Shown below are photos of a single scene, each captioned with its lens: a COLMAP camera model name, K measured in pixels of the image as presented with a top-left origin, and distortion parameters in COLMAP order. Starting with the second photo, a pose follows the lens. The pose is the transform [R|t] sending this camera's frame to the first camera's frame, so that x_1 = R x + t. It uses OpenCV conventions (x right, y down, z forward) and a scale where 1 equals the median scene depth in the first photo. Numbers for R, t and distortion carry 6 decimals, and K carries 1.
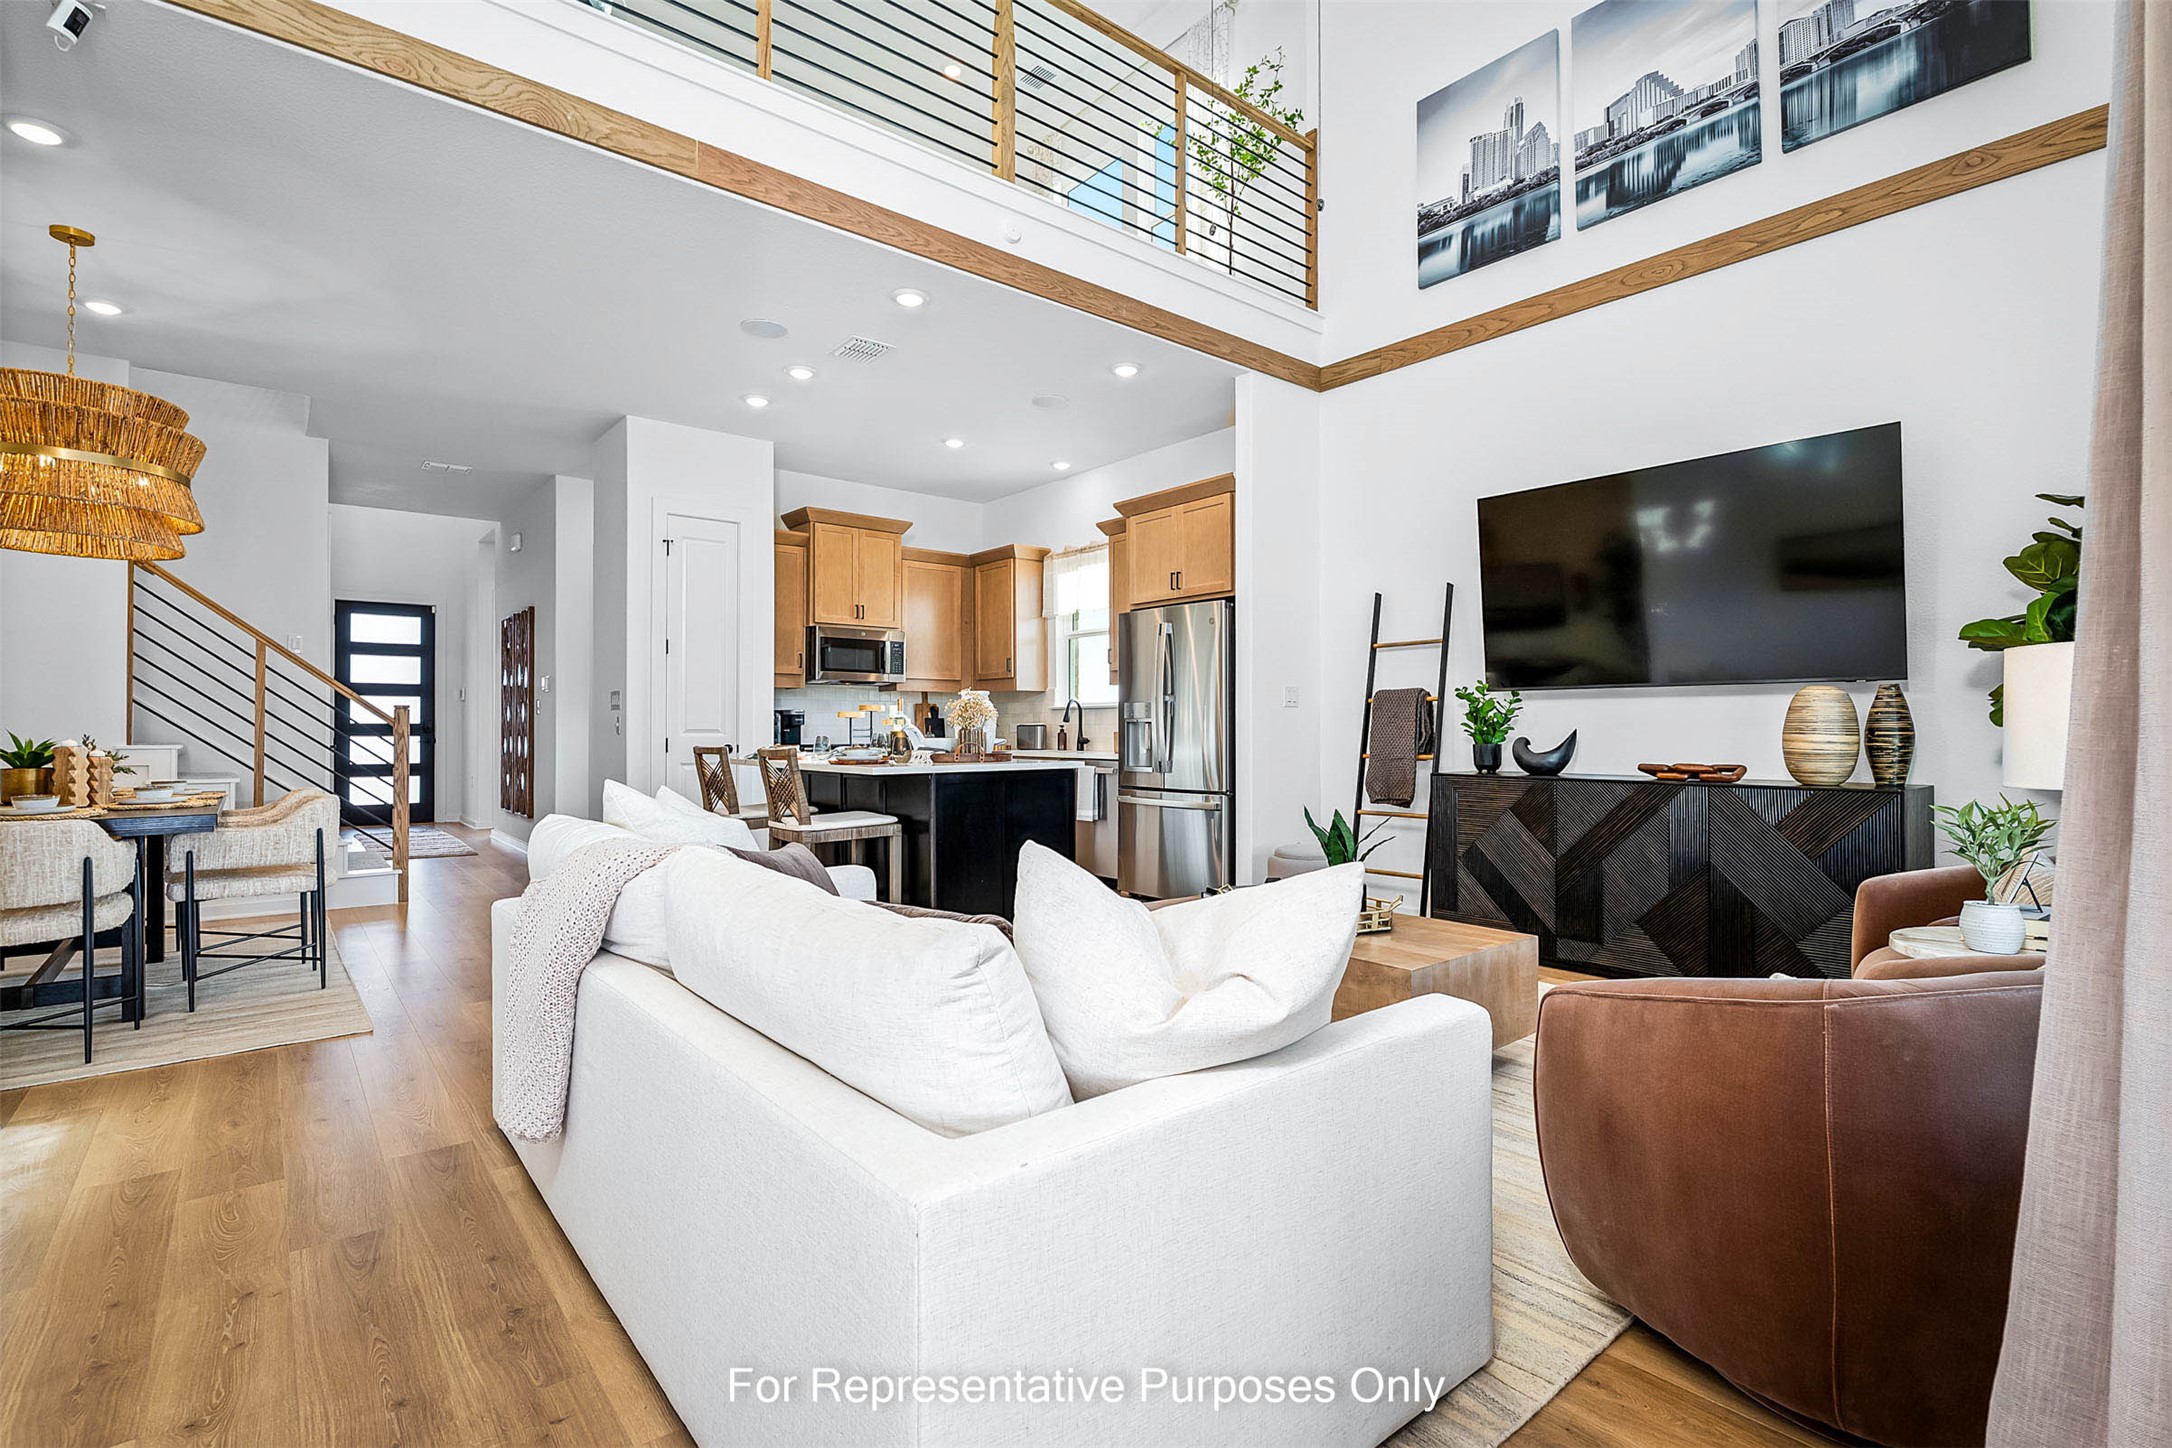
lens RADIAL K [[1017.5, 0, 1093.1], [0, 1017.5, 723.7], [0, 0, 1]] dist [-0.006224, 0.000437]
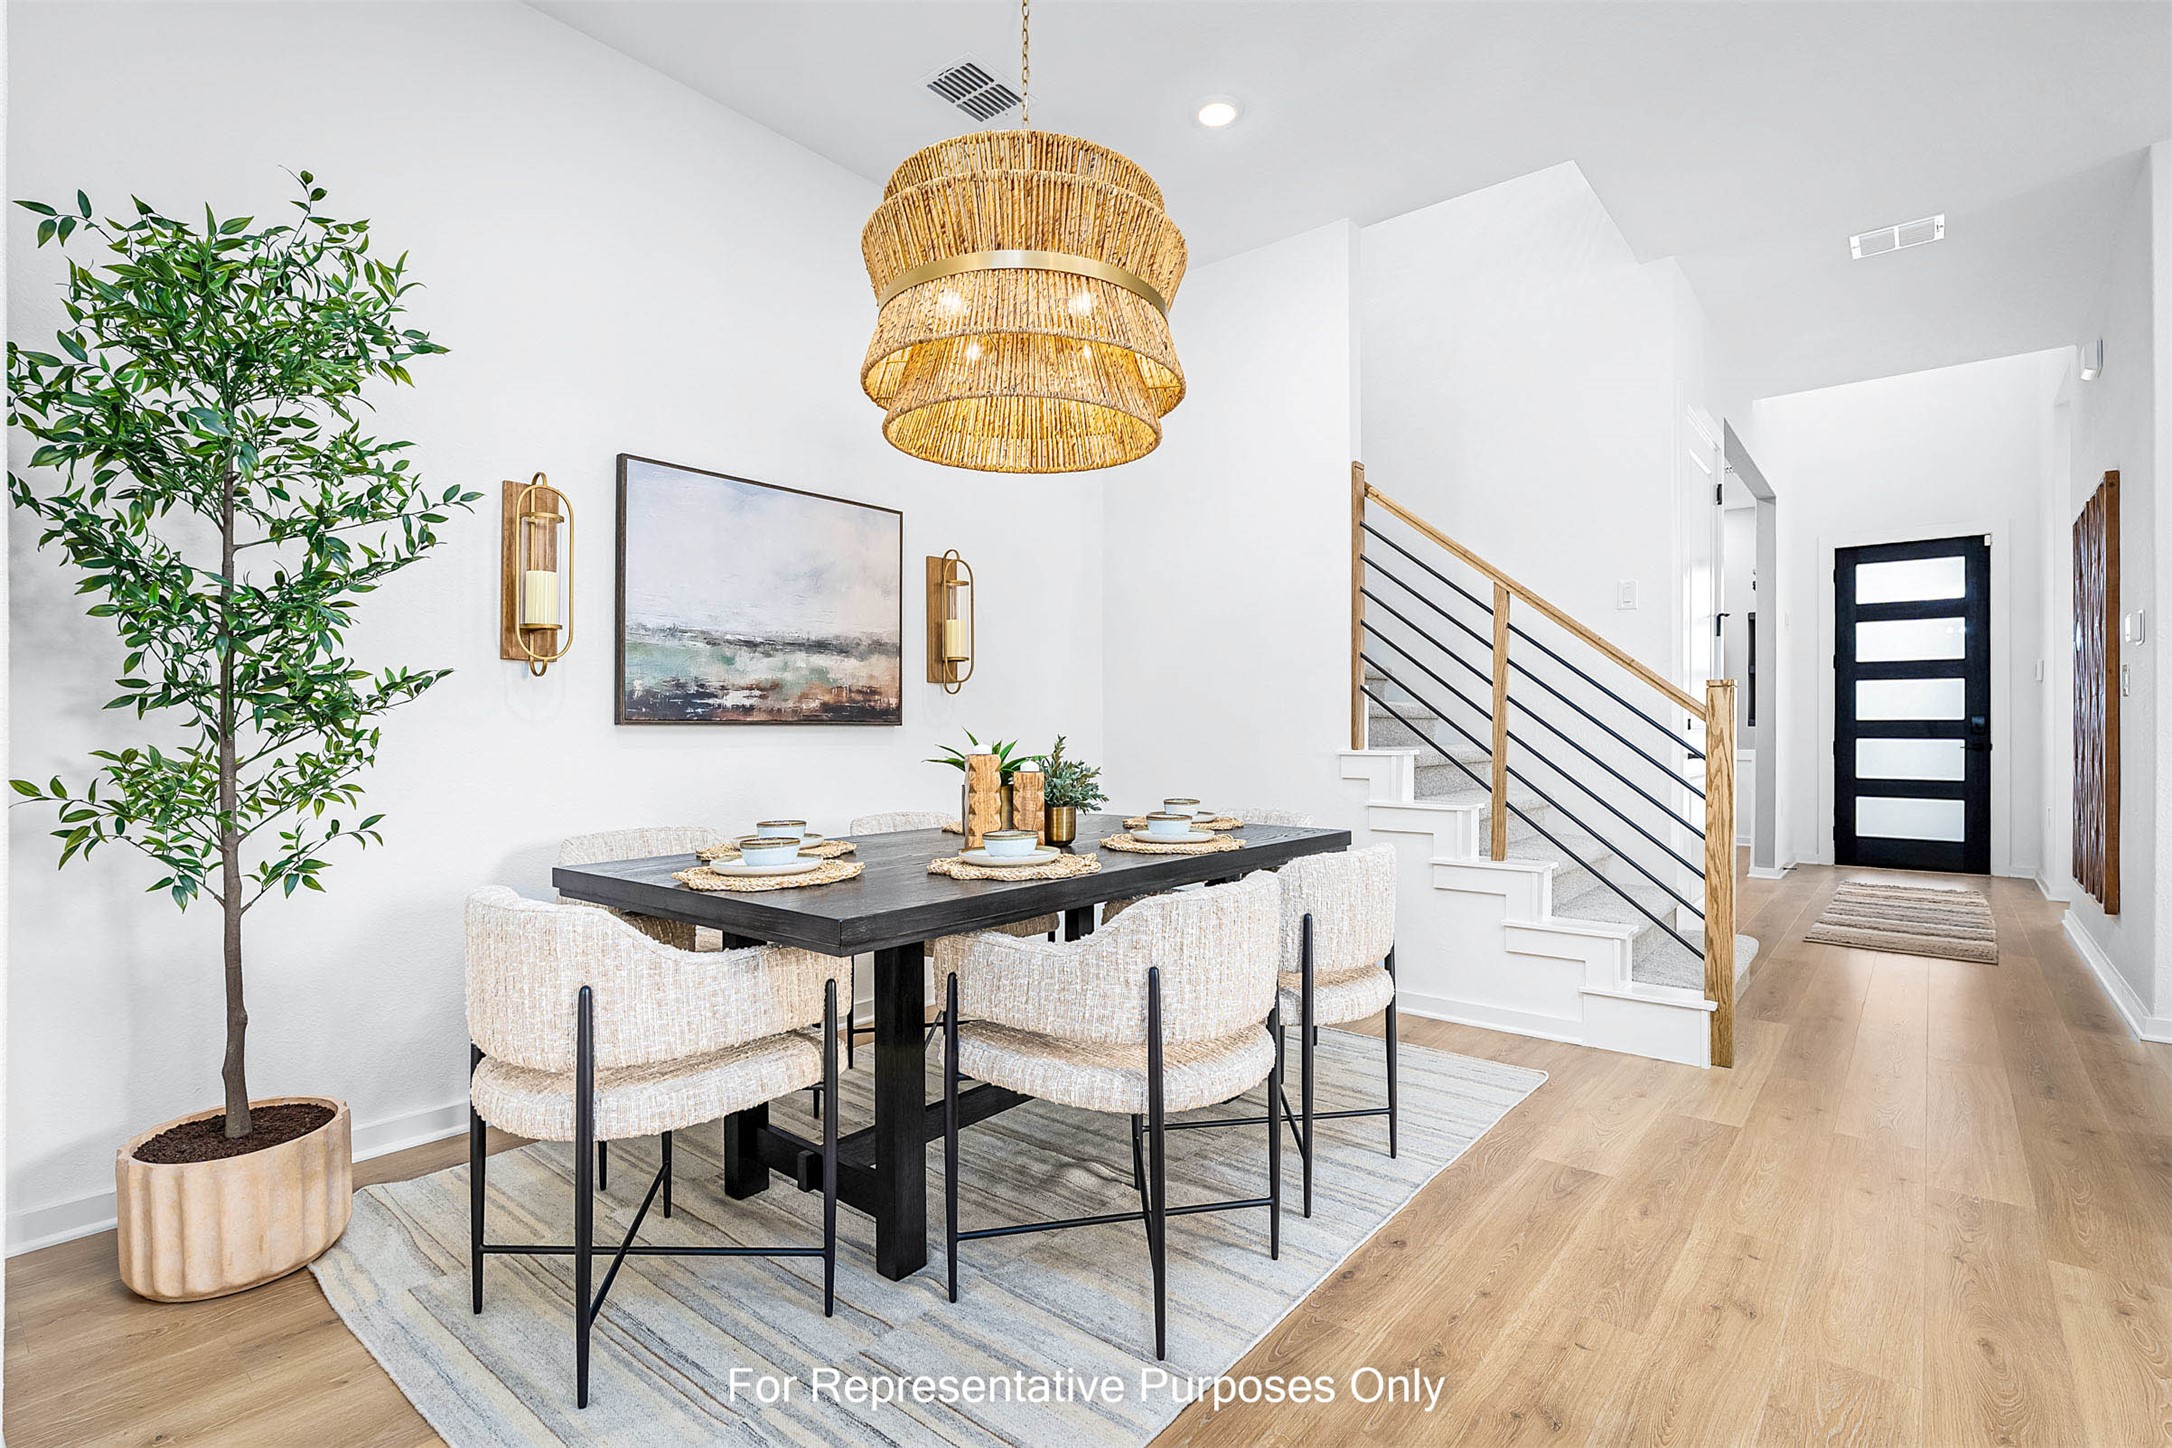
lens RADIAL K [[1017.5, 0, 1097.4], [0, 1017.5, 721.0], [0, 0, 1]] dist [-0.006224, 0.000437]
pose [[0.191799, -0.006452, -0.981413, -0.153073], [0.004611, 0.999973, -0.005673, 0.002340], [0.981423, -0.003438, 0.191824, 0.380246]]
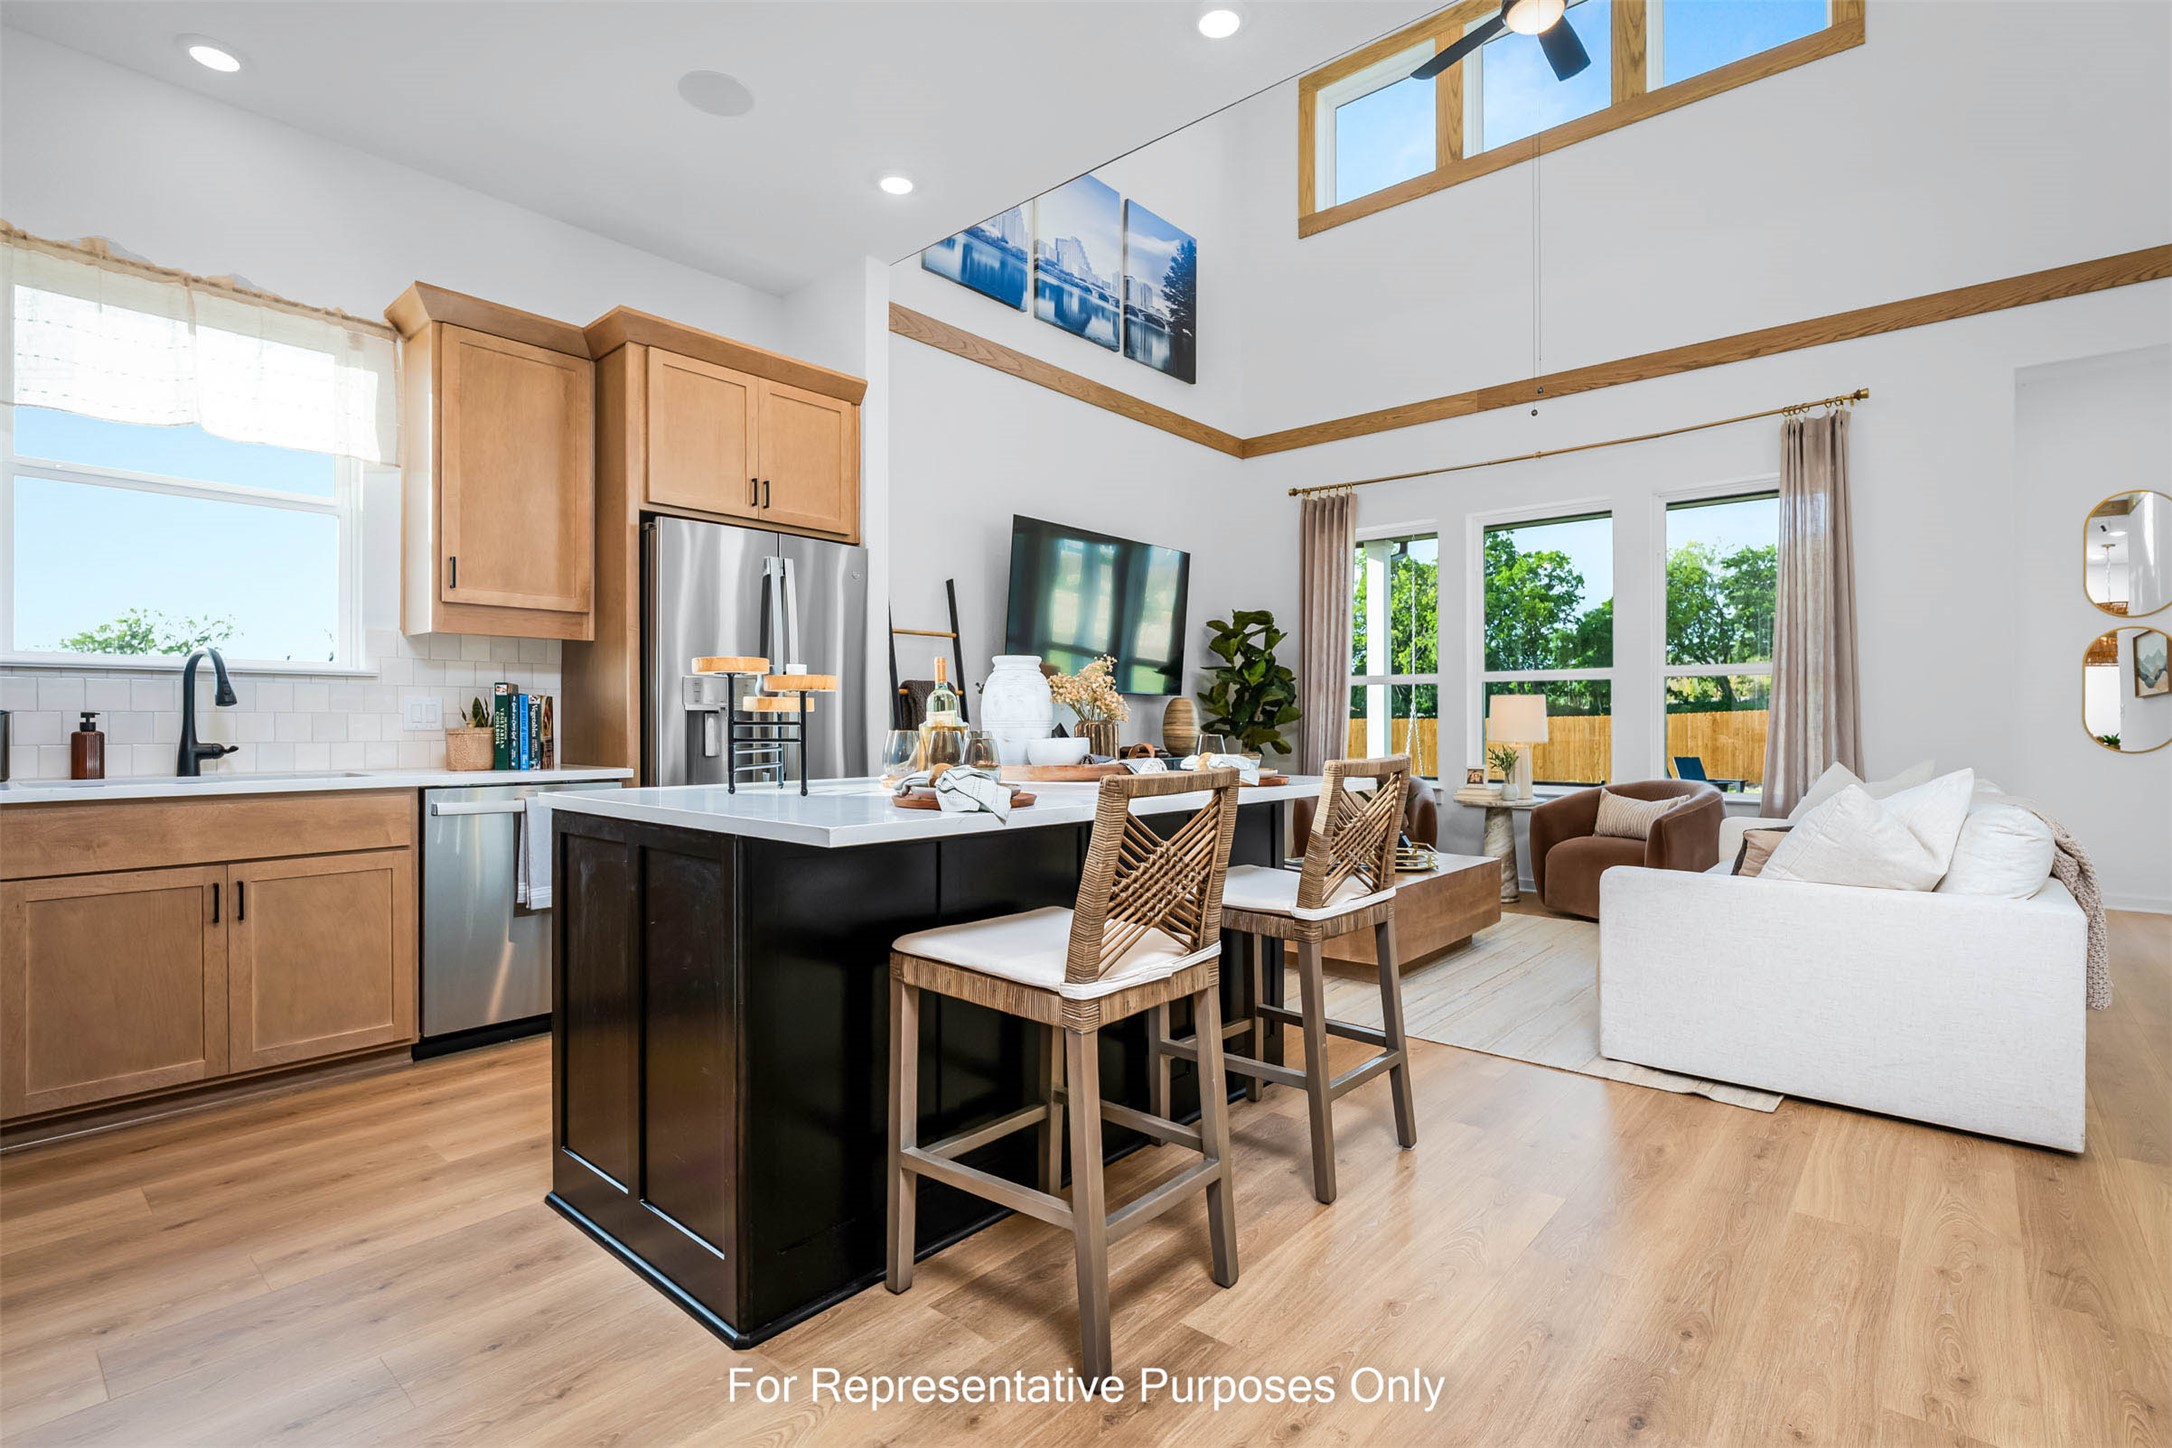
lens RADIAL K [[1017.5, 0, 1086.8], [0, 1017.5, 720.4], [0, 0, 1]] dist [-0.006224, 0.000437]
pose [[-0.167402, 0.001889, 0.985887, -0.753017], [-0.006459, 0.999975, -0.003013, 0.005470], [-0.985868, -0.006872, -0.167386, 1.153973]]
